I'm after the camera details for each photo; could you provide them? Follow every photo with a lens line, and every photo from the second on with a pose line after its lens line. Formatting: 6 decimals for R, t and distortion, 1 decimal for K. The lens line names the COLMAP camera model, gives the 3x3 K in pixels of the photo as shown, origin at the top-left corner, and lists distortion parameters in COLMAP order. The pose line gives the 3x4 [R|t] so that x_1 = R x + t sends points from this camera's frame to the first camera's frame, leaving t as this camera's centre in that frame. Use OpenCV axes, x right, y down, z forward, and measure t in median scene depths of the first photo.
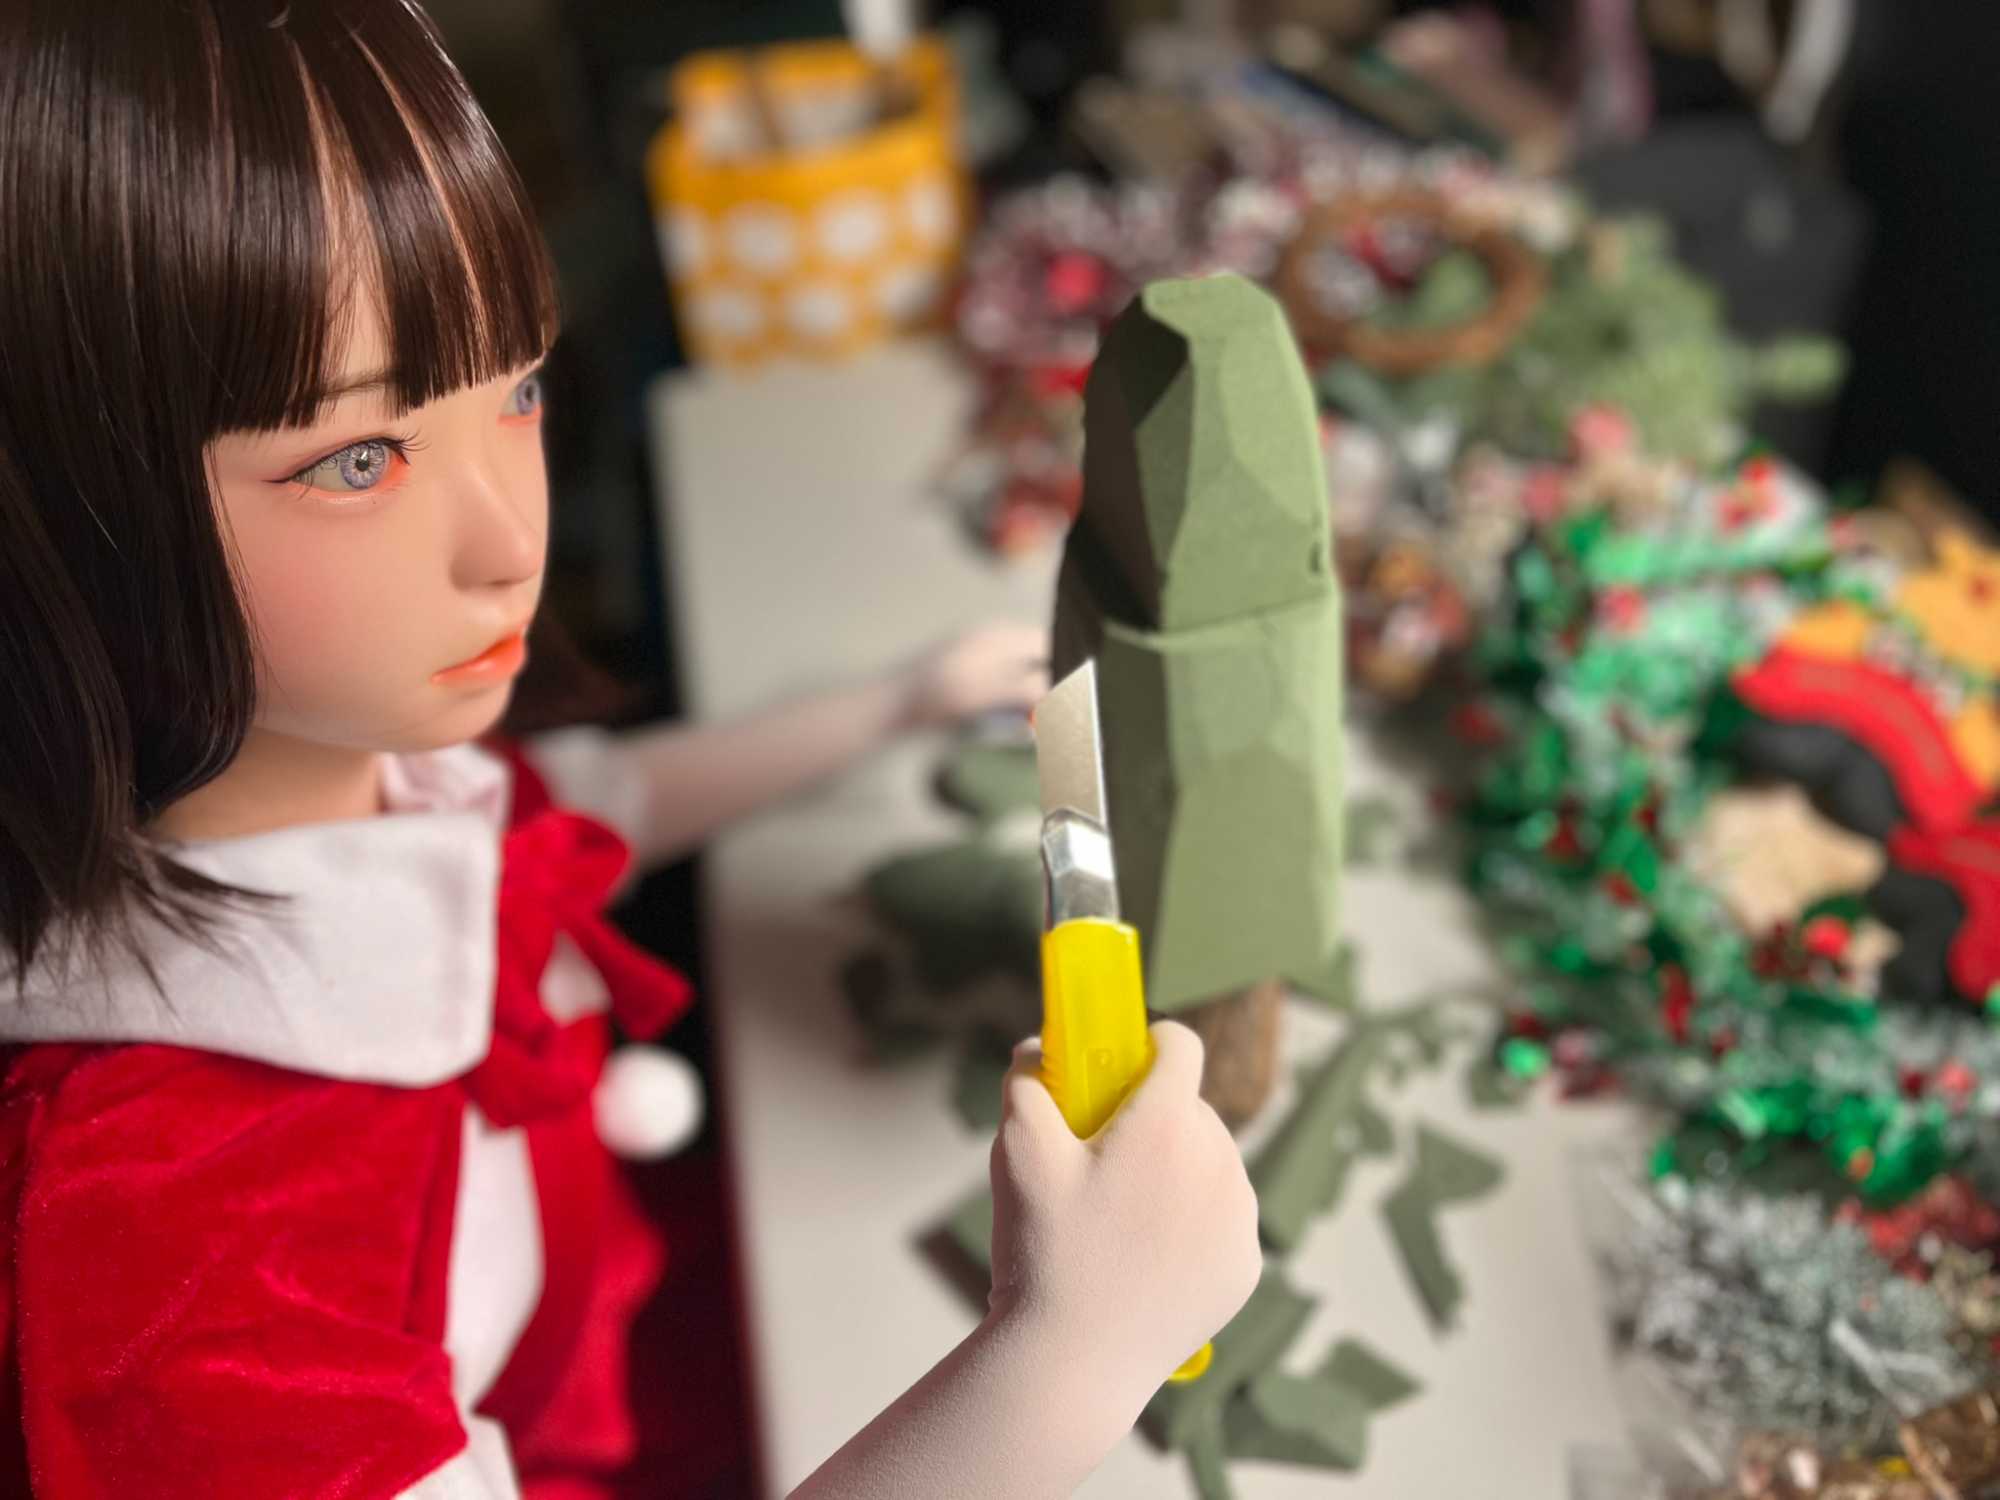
lens RADIAL K [[1568.4, 0, 980.1], [0, 1568.4, 745.1], [0, 0, 1]] dist [0.023878, -0.042891]
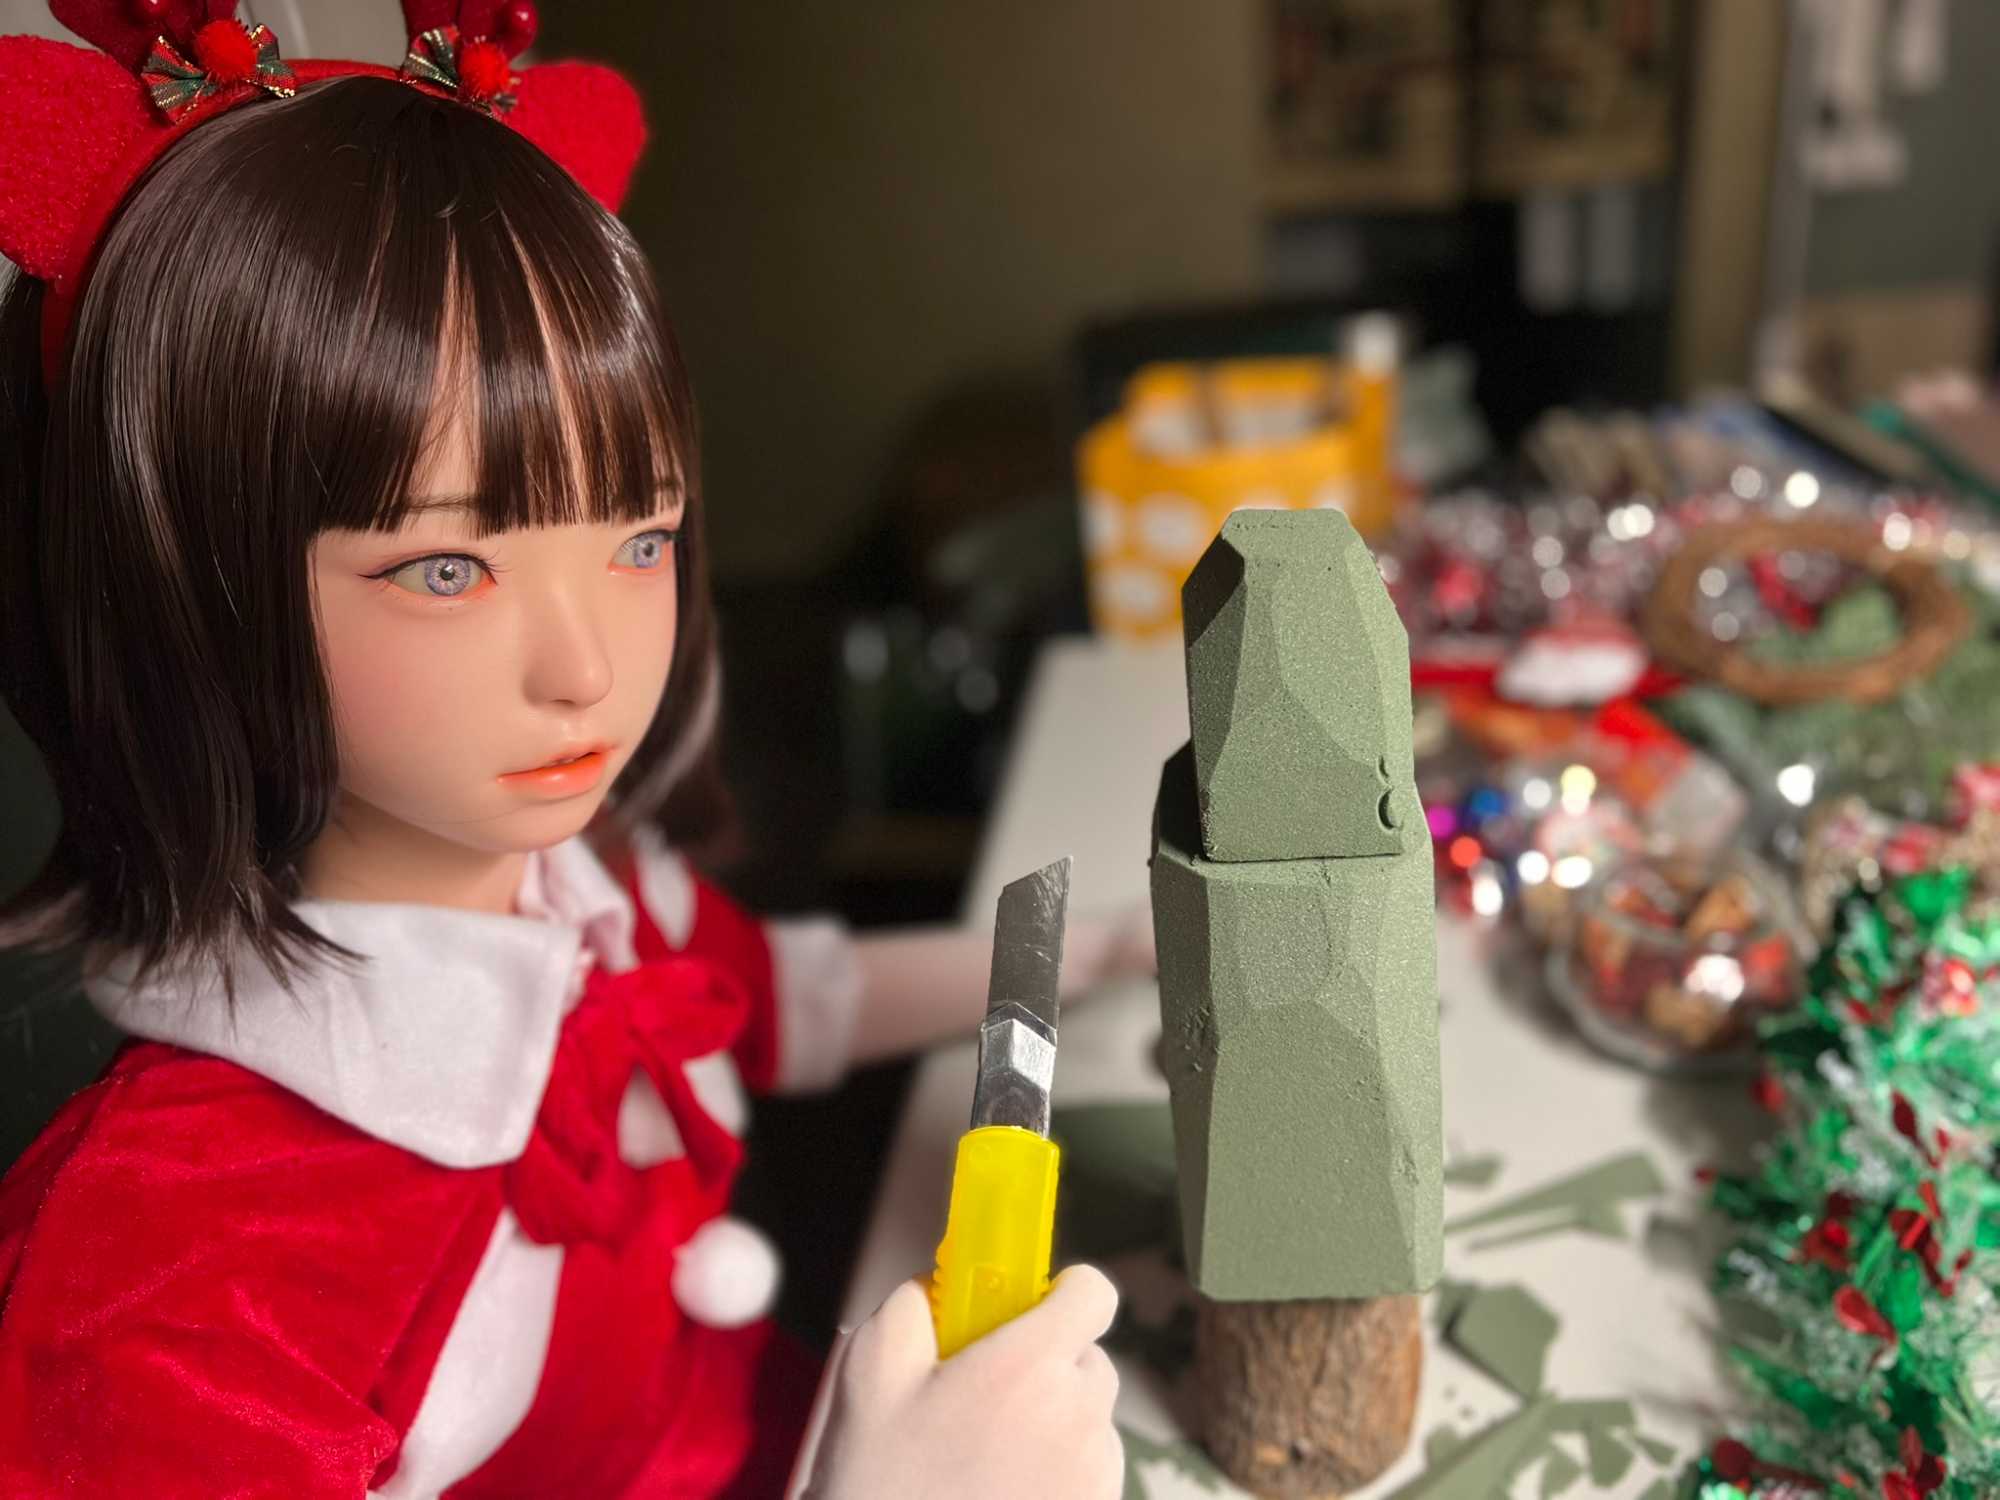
lens RADIAL K [[1568.4, 0, 996.9], [0, 1568.4, 716.8], [0, 0, 1]] dist [0.023878, -0.042891]
pose [[0.929371, 0.124300, -0.347590, 0.350537], [-0.196783, 0.963481, -0.181604, 0.046828], [0.312324, 0.237177, 0.919892, 0.071151]]
